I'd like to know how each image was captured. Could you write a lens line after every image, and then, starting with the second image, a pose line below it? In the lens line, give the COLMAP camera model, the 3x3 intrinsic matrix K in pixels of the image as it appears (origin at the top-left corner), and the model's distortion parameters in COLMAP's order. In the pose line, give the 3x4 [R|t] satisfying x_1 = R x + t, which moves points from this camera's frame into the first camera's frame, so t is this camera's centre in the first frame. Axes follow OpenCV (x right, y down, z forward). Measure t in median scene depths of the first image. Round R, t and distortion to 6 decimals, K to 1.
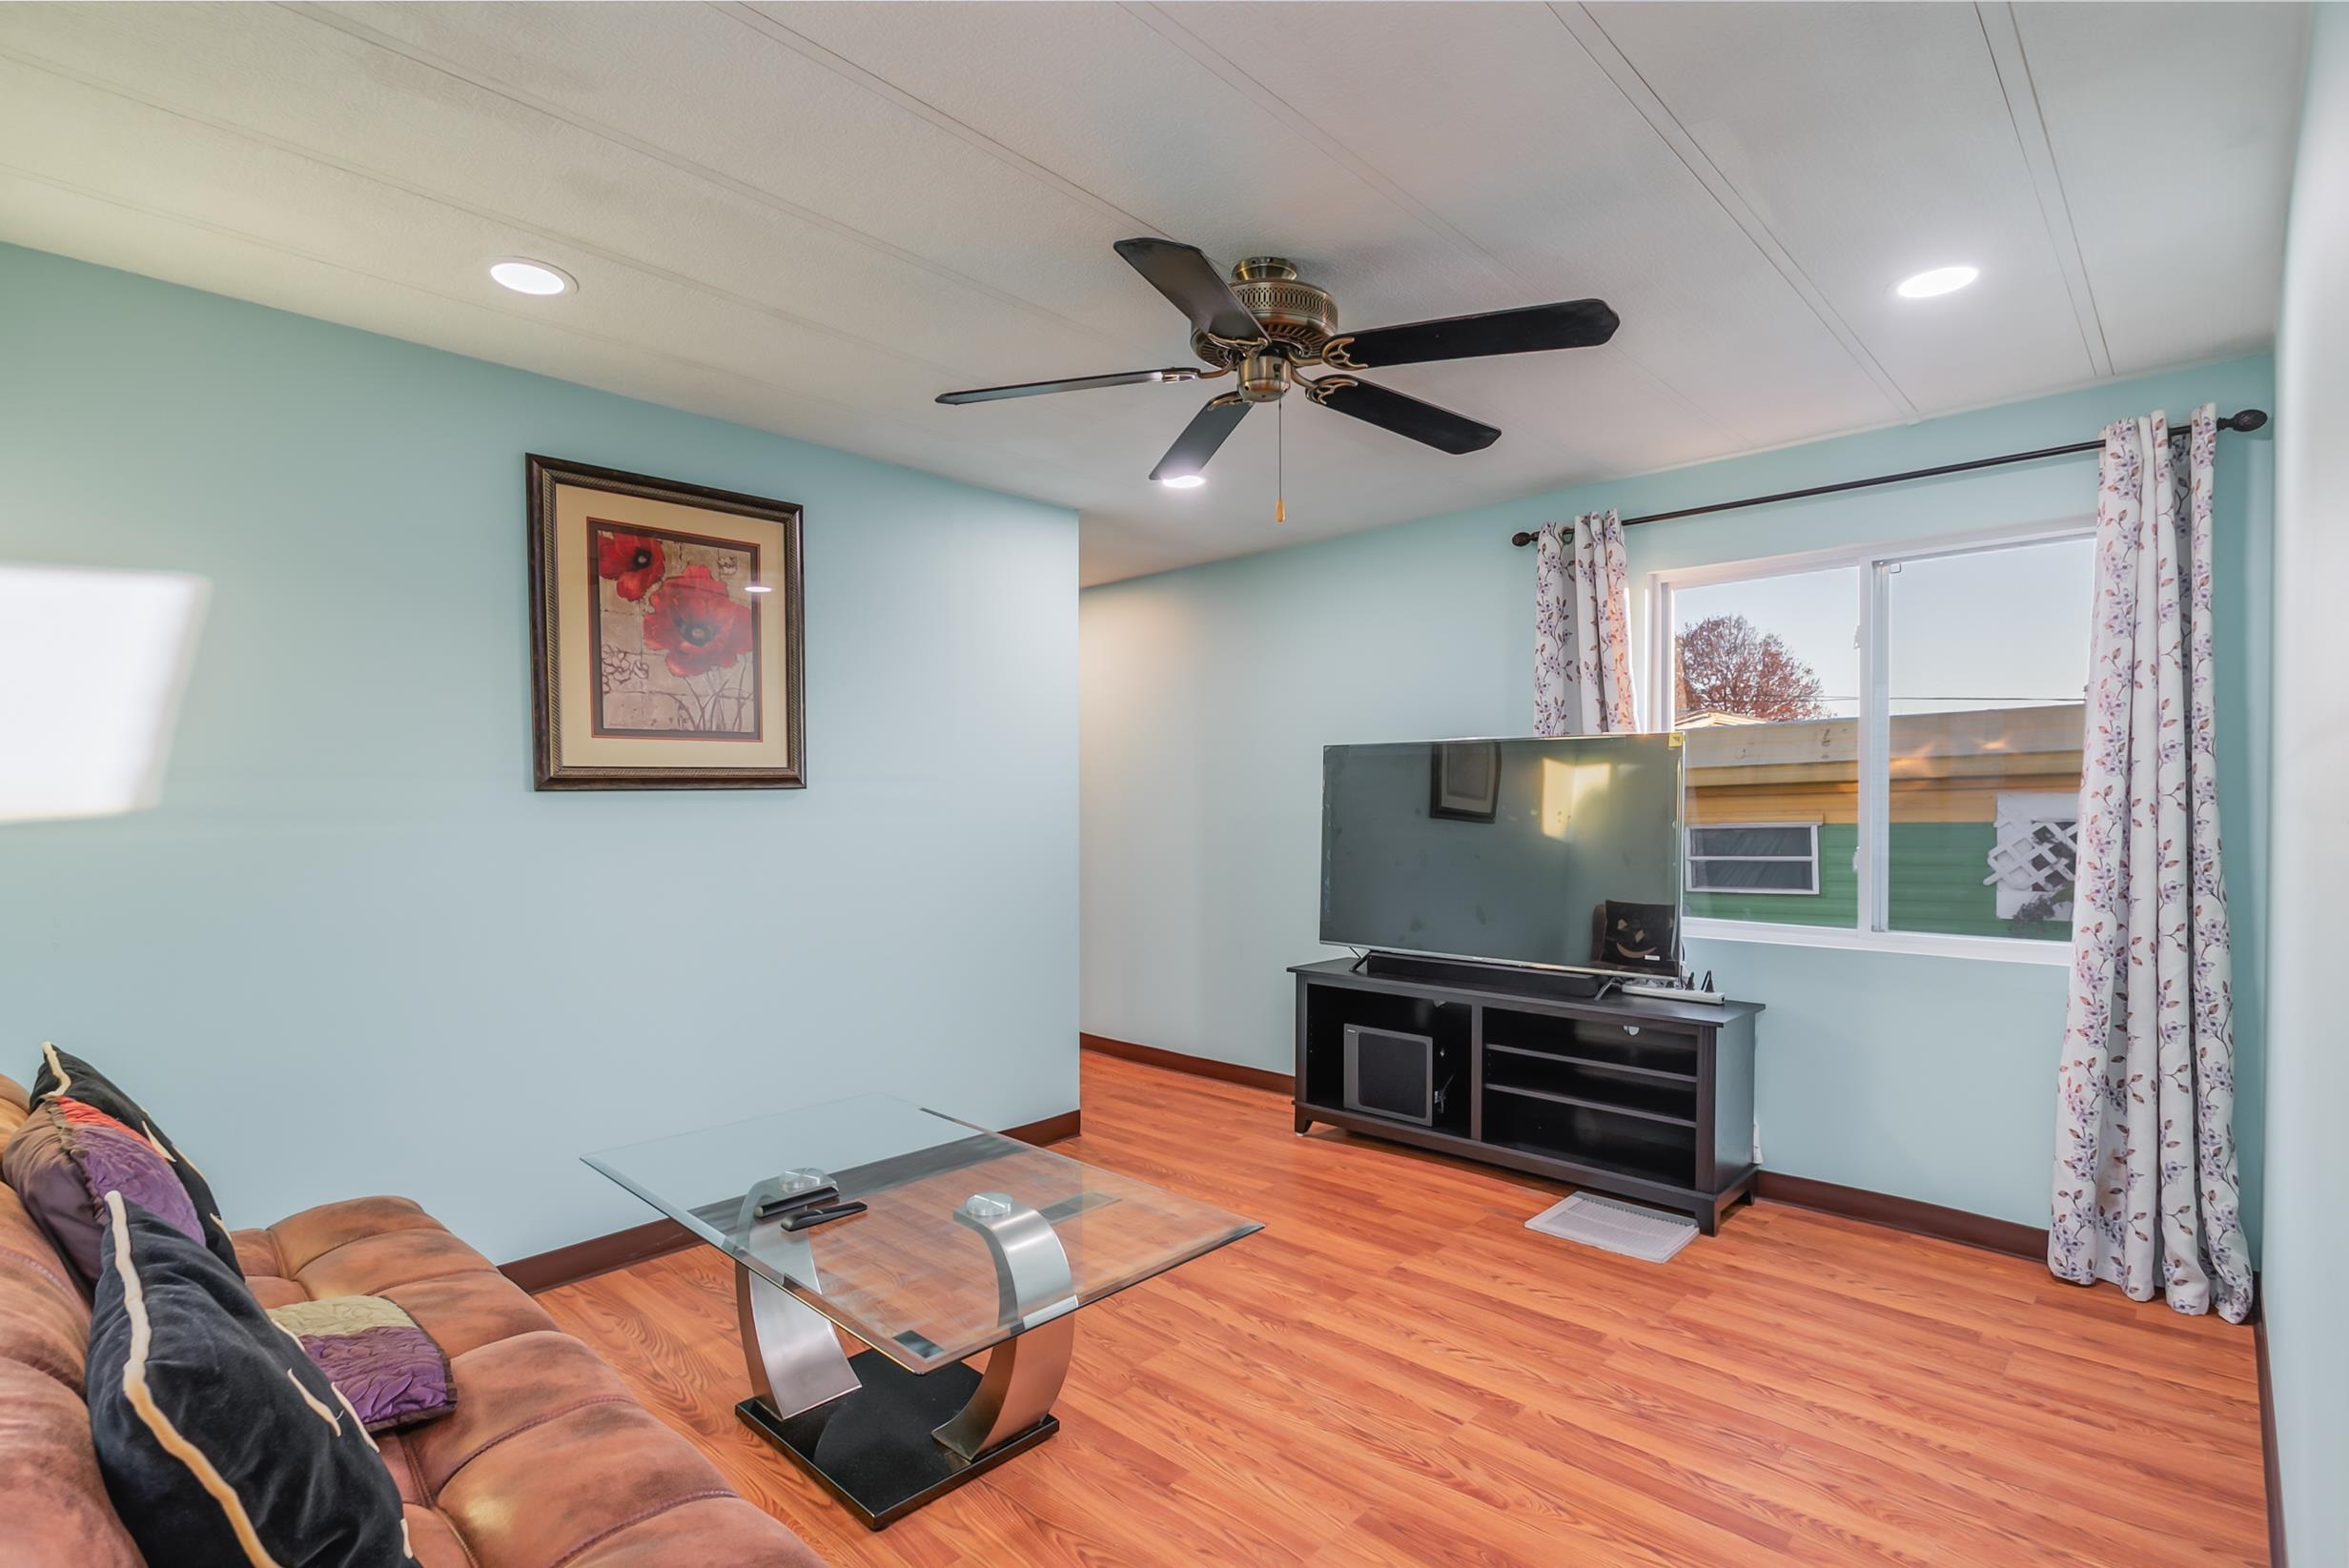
lens RADIAL K [[1121.2, 0, 1153.8], [0, 1121.2, 815.1], [0, 0, 1]] dist [-0.000482, -0.000238]
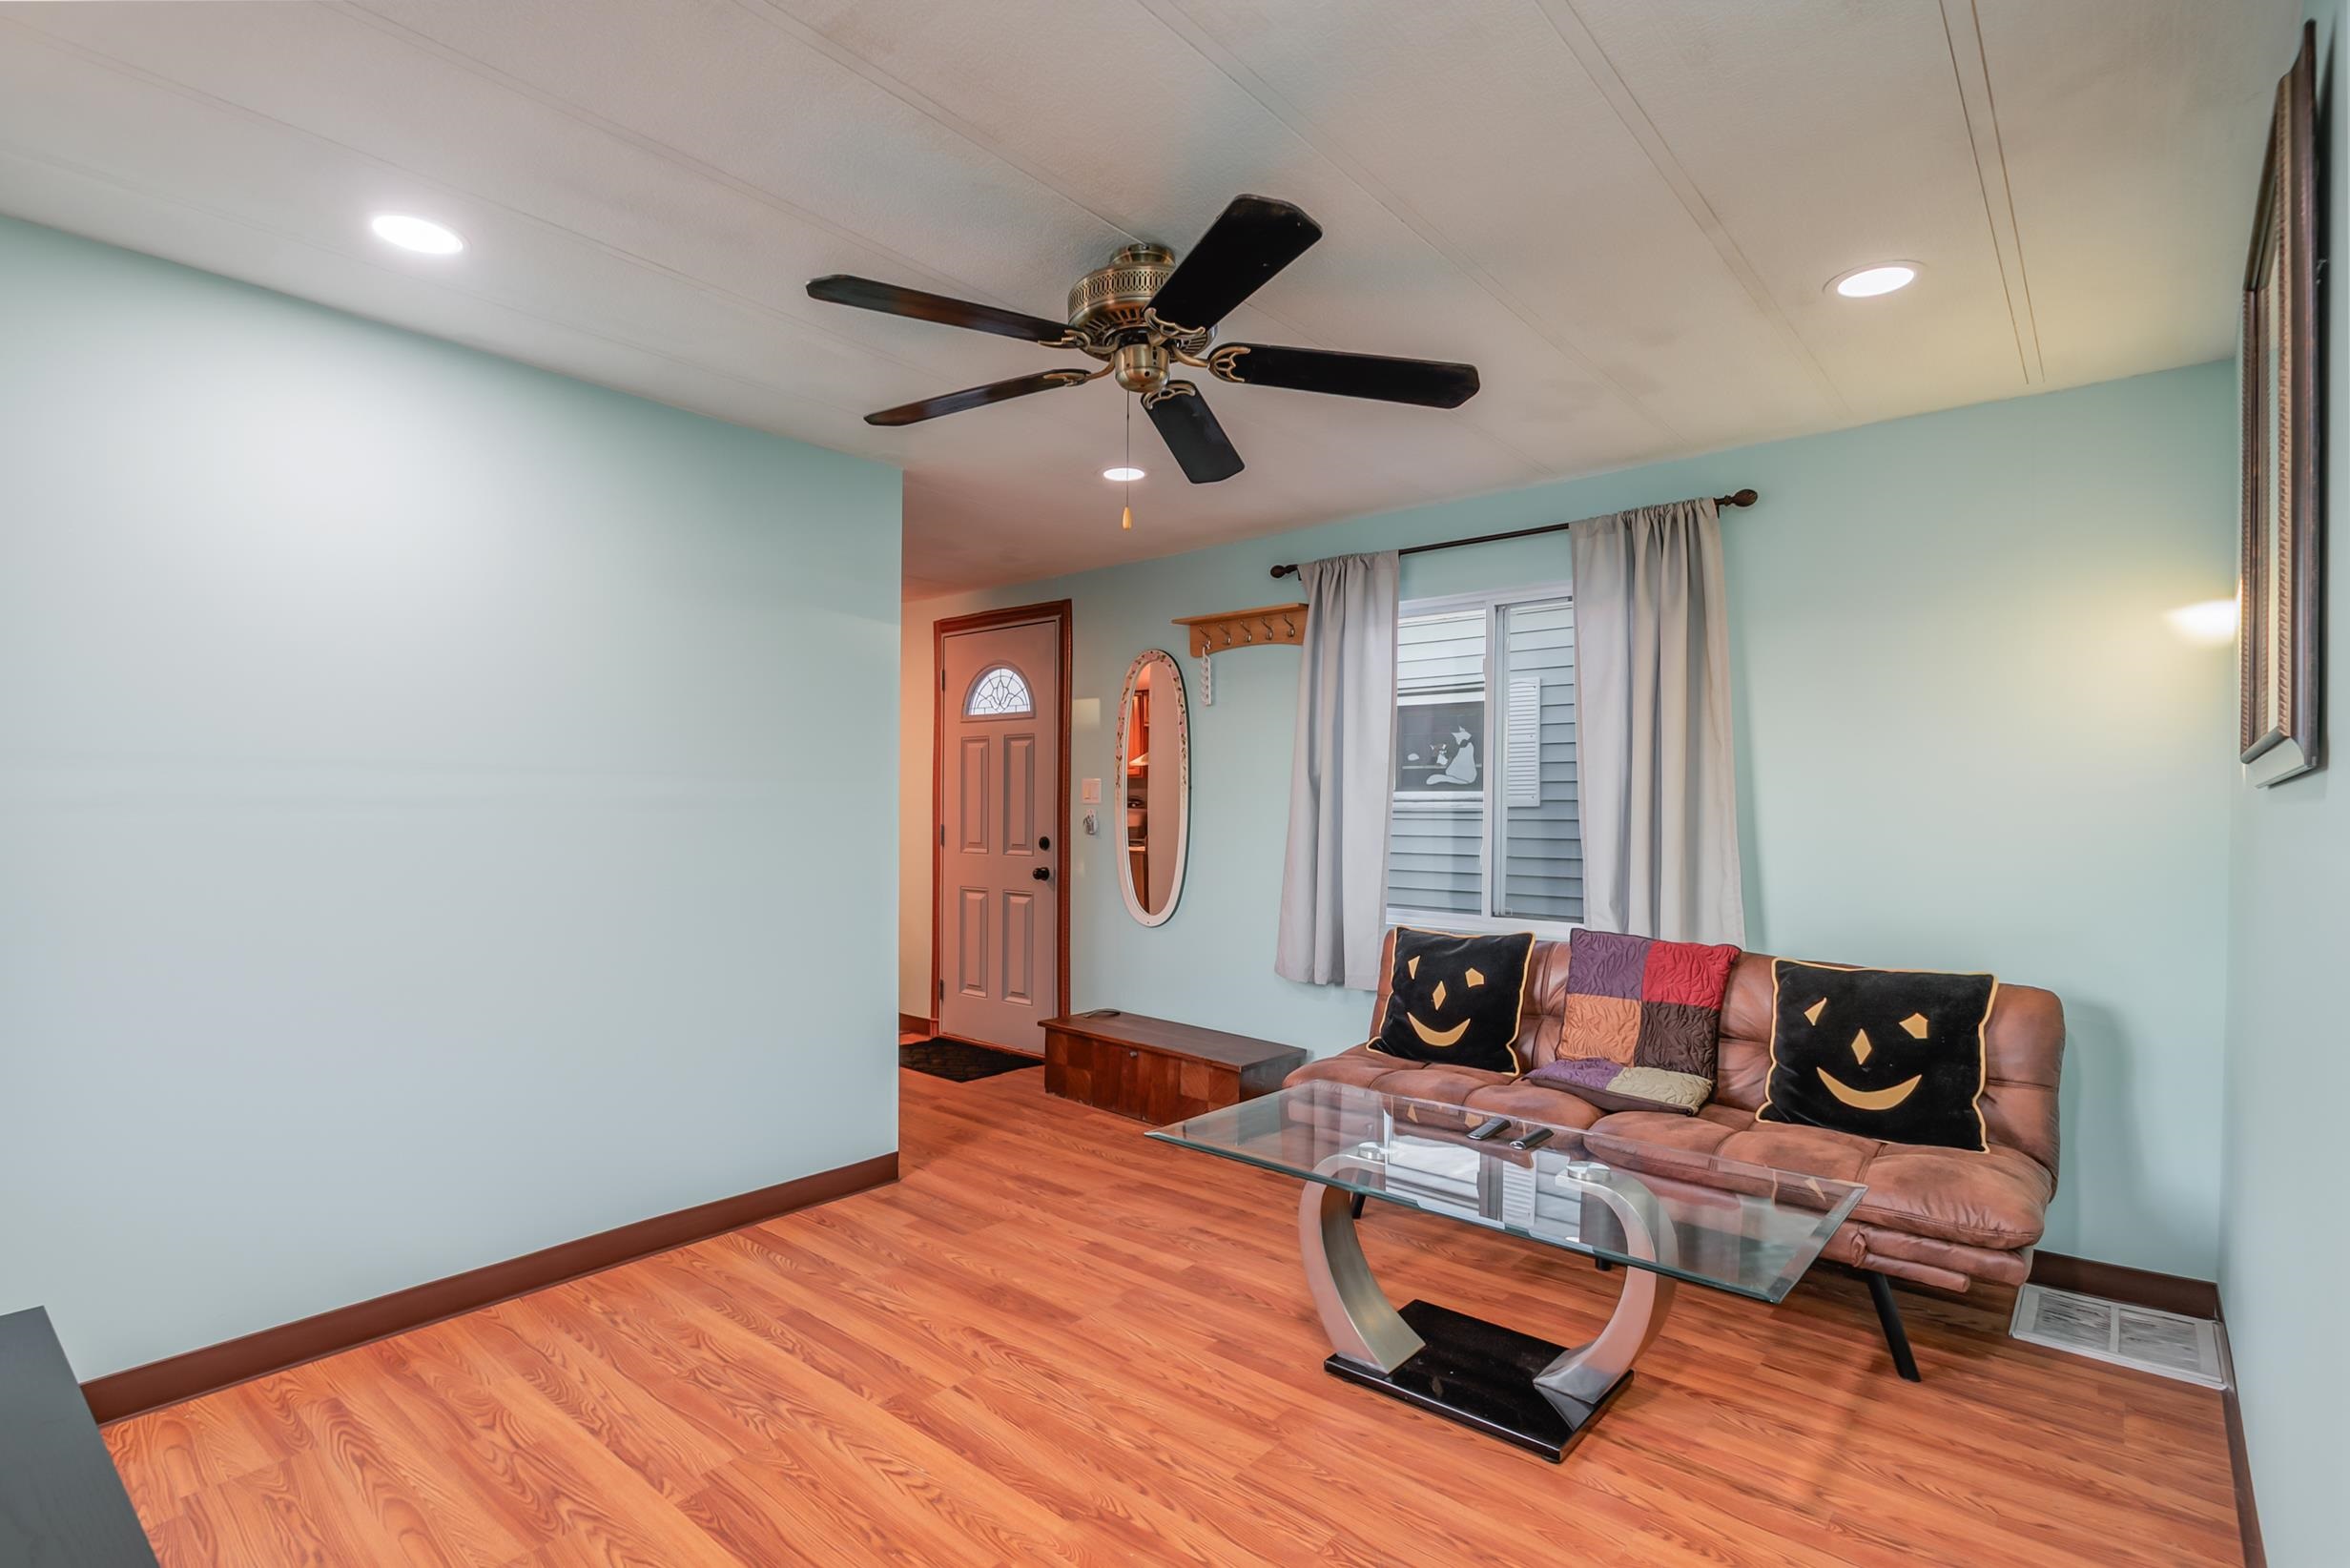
lens RADIAL K [[1121.8, 0, 1154.3], [0, 1121.8, 815.2], [0, 0, 1]] dist [-0.000482, -0.000238]
pose [[-0.998359, -0.003090, -0.057178, 0.141913], [-0.004133, 0.999827, 0.018126, -0.019548], [0.057113, 0.018332, -0.998199, 1.989414]]
